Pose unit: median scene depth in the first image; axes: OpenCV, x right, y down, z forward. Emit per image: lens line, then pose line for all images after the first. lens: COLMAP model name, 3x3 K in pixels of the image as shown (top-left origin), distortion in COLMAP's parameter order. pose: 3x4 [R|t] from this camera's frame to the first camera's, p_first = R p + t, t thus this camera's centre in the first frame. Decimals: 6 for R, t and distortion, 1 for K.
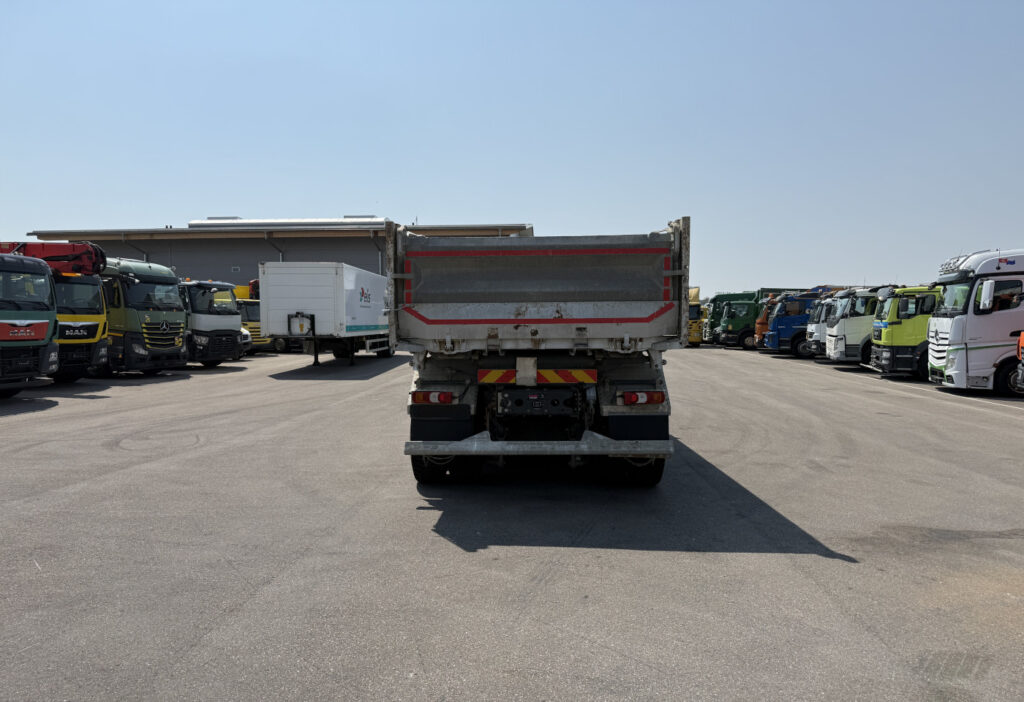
lens RADIAL K [[720.3, 0, 507.8], [0, 720.3, 349.8], [0, 0, 1]] dist [0.030349, -0.033394]
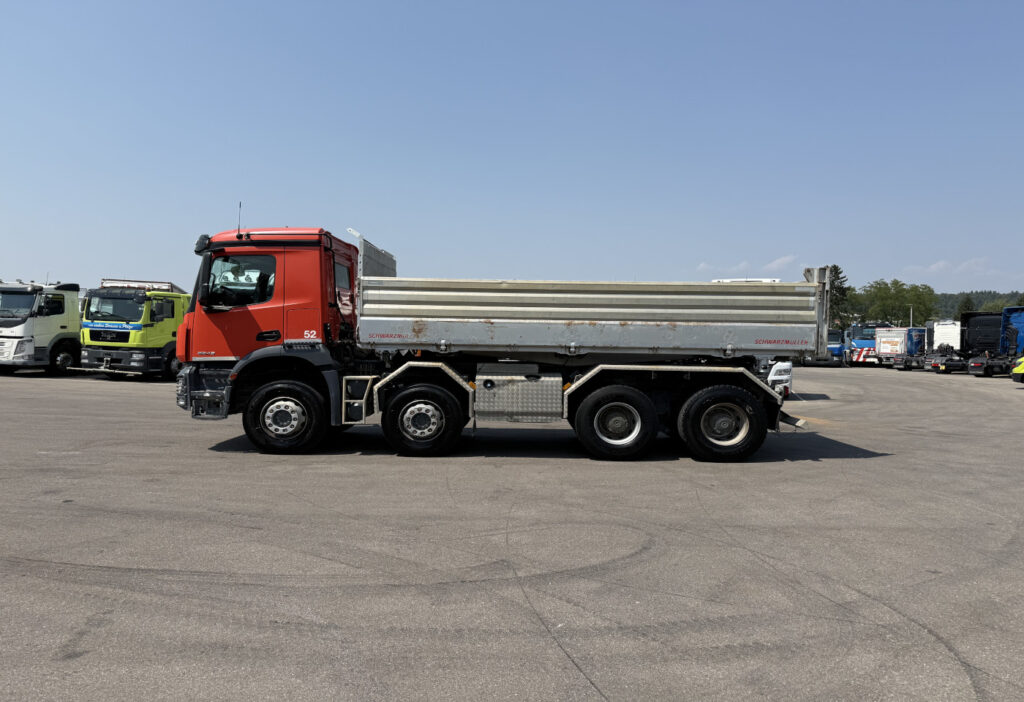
lens RADIAL K [[720.3, 0, 516.3], [0, 720.3, 356.9], [0, 0, 1]] dist [0.030349, -0.033394]
pose [[-0.031703, -0.025271, 0.999178, -1.527638], [0.011301, 0.999607, 0.025640, -0.040308], [-0.999433, 0.012104, -0.031405, 1.593571]]
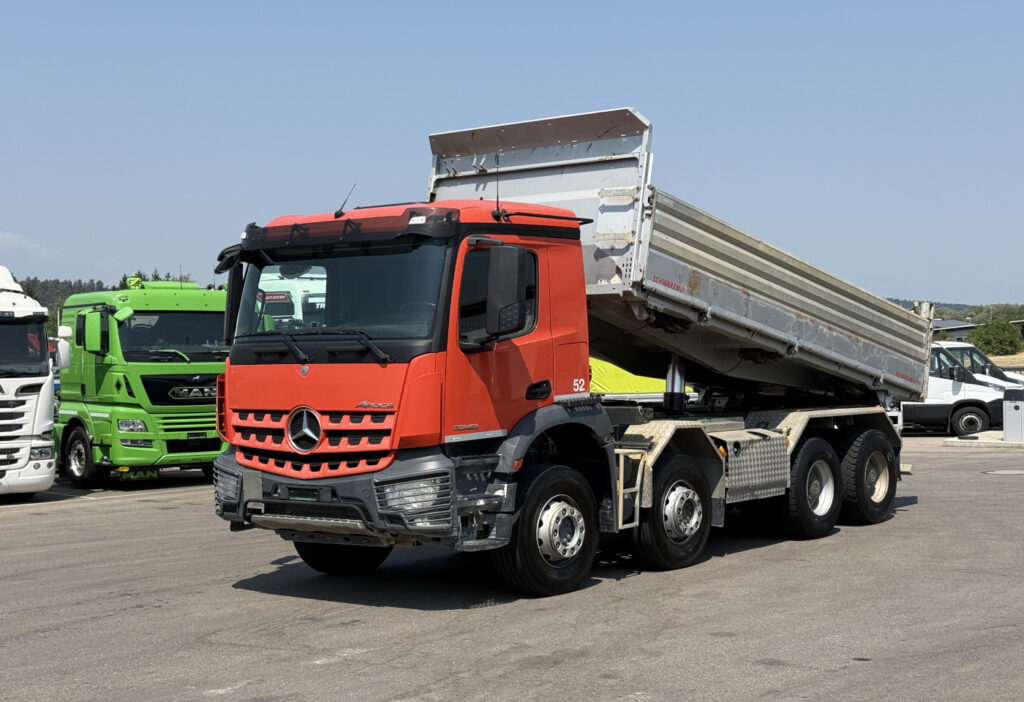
lens RADIAL K [[1441.5, 0, 507.1], [0, 1441.5, 340.0], [0, 0, 1]] dist [0.112805, 0.000000]
pose [[-0.812190, 0.022128, 0.582974, -1.017874], [0.030428, 0.999527, 0.004453, -0.115928], [-0.582600, 0.021355, -0.812479, 3.373797]]
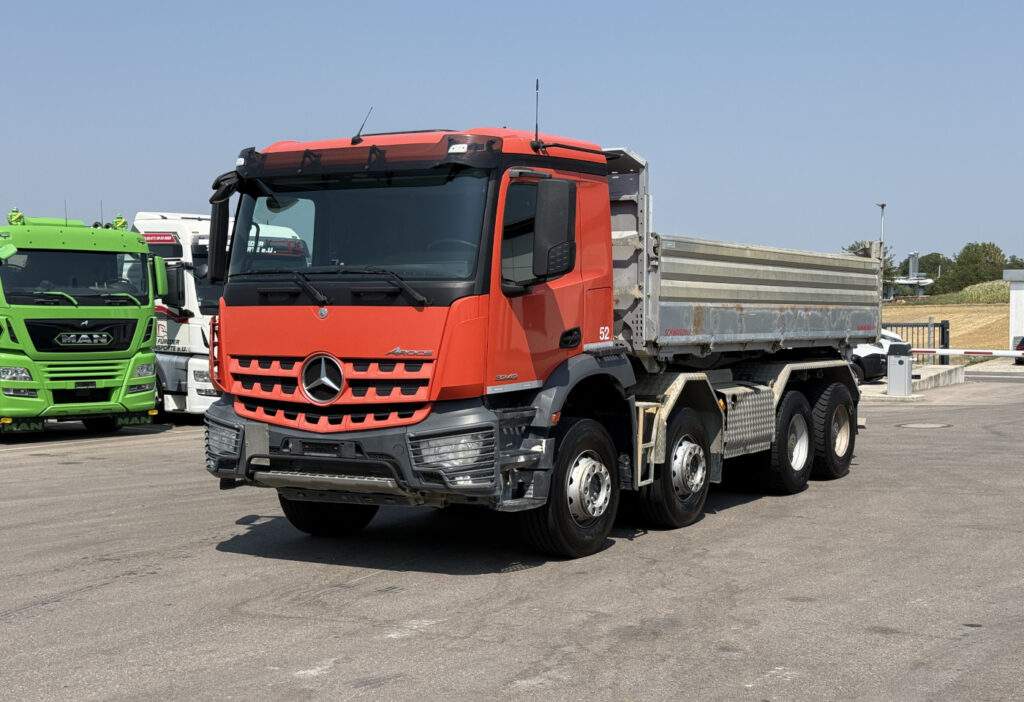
lens RADIAL K [[1441.5, 0, 507.6], [0, 1441.5, 359.3], [0, 0, 1]] dist [0.112805, 0.000000]
pose [[-0.881633, -0.012078, 0.471781, -0.750575], [0.014771, 0.998476, 0.053166, -0.109988], [-0.471705, 0.053842, -0.880111, 3.391593]]
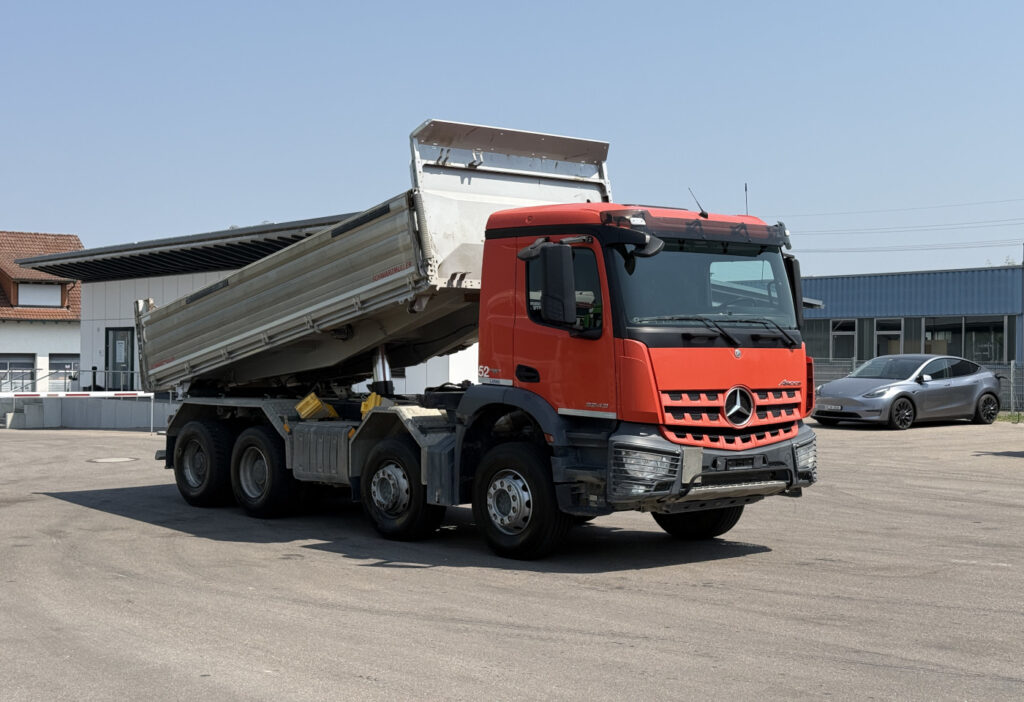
lens RADIAL K [[1441.5, 0, 514.7], [0, 1441.5, 343.2], [0, 0, 1]] dist [0.112805, 0.000000]
pose [[-0.753953, -0.003784, -0.656917, 1.456811], [-0.013866, 0.999852, 0.010154, -0.109349], [0.656782, 0.016764, -0.753894, 3.377016]]
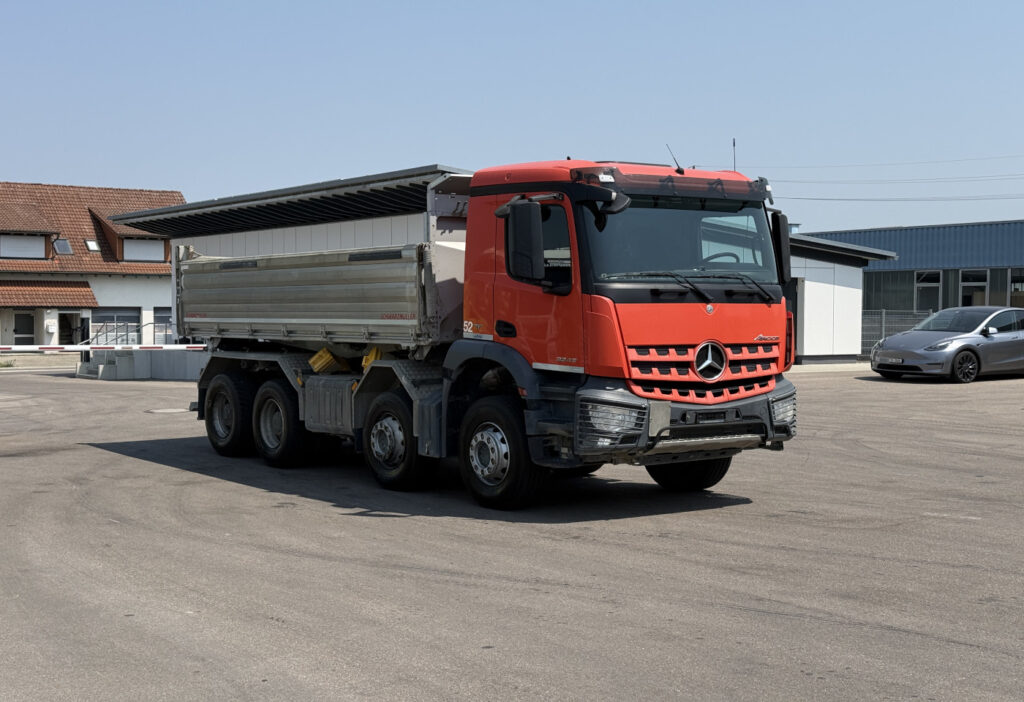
lens RADIAL K [[1441.5, 0, 517.9], [0, 1441.5, 350.8], [0, 0, 1]] dist [0.112805, 0.000000]
pose [[-0.801595, 0.021246, -0.597490, 1.348038], [-0.010307, 0.998729, 0.049342, -0.116390], [0.597779, 0.045711, -0.800357, 3.514972]]
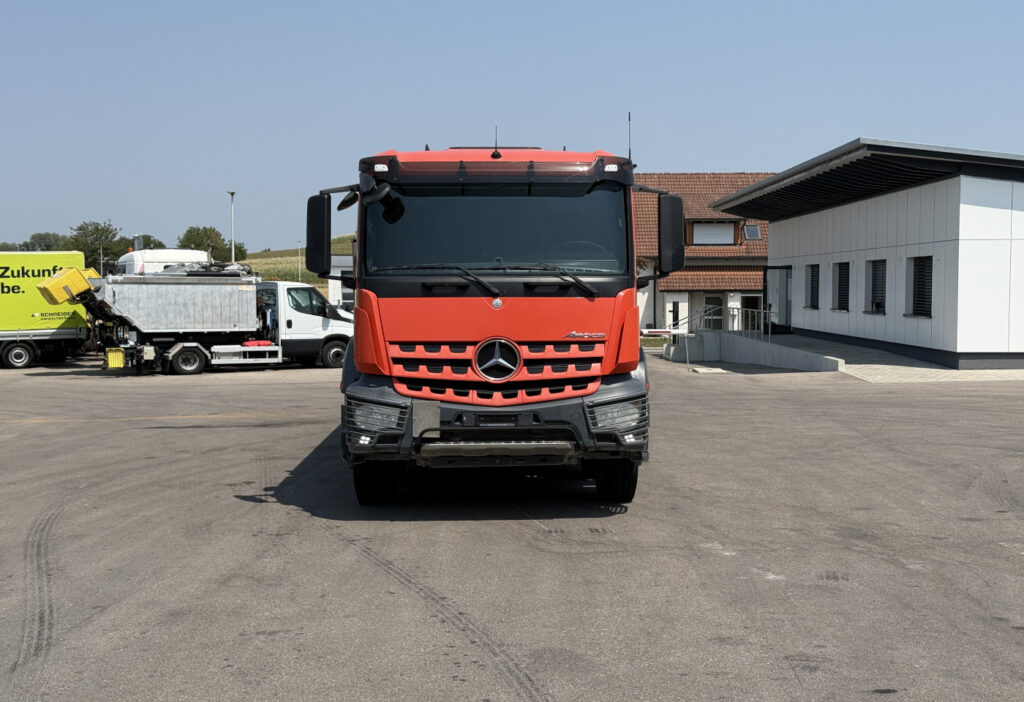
lens RADIAL K [[1441.5, 0, 504.8], [0, 1441.5, 354.8], [0, 0, 1]] dist [0.112805, 0.000000]
pose [[-0.998412, 0.009941, -0.055454, 0.167803], [0.006091, 0.997587, 0.069167, -0.138054], [0.056008, 0.068719, -0.996063, 3.878027]]
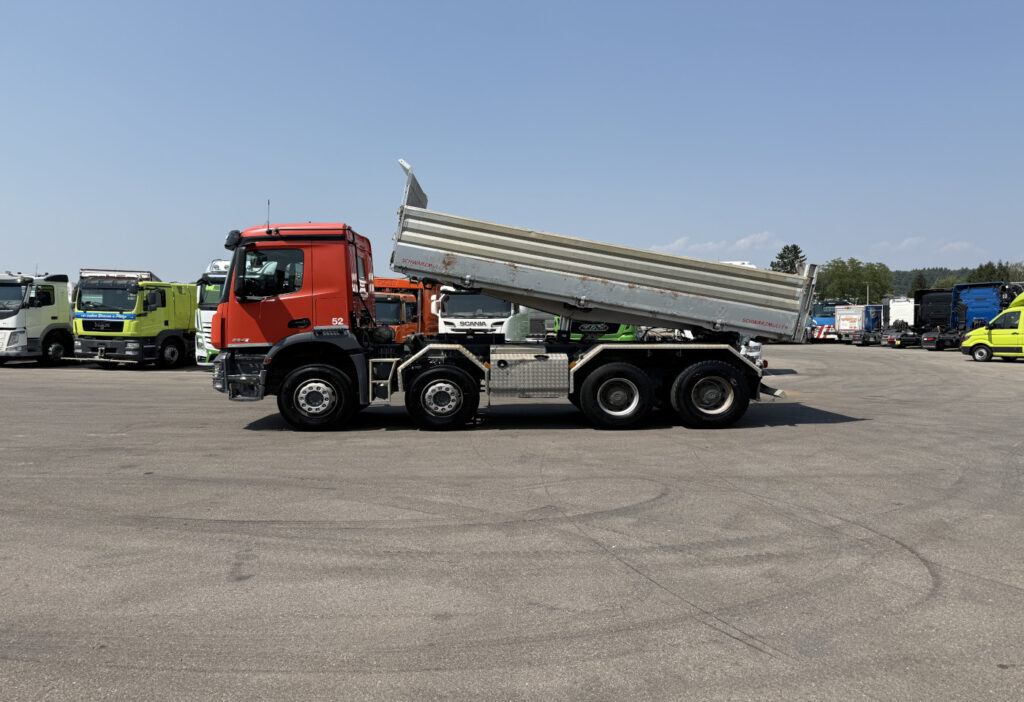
lens RADIAL K [[720.3, 0, 515.7], [0, 720.3, 368.6], [0, 0, 1]] dist [0.030349, -0.033394]
pose [[-0.080644, -0.063969, 0.994688, -1.672920], [0.027778, 0.997407, 0.066396, -0.043836], [-0.996356, 0.032985, -0.078657, 1.697601]]
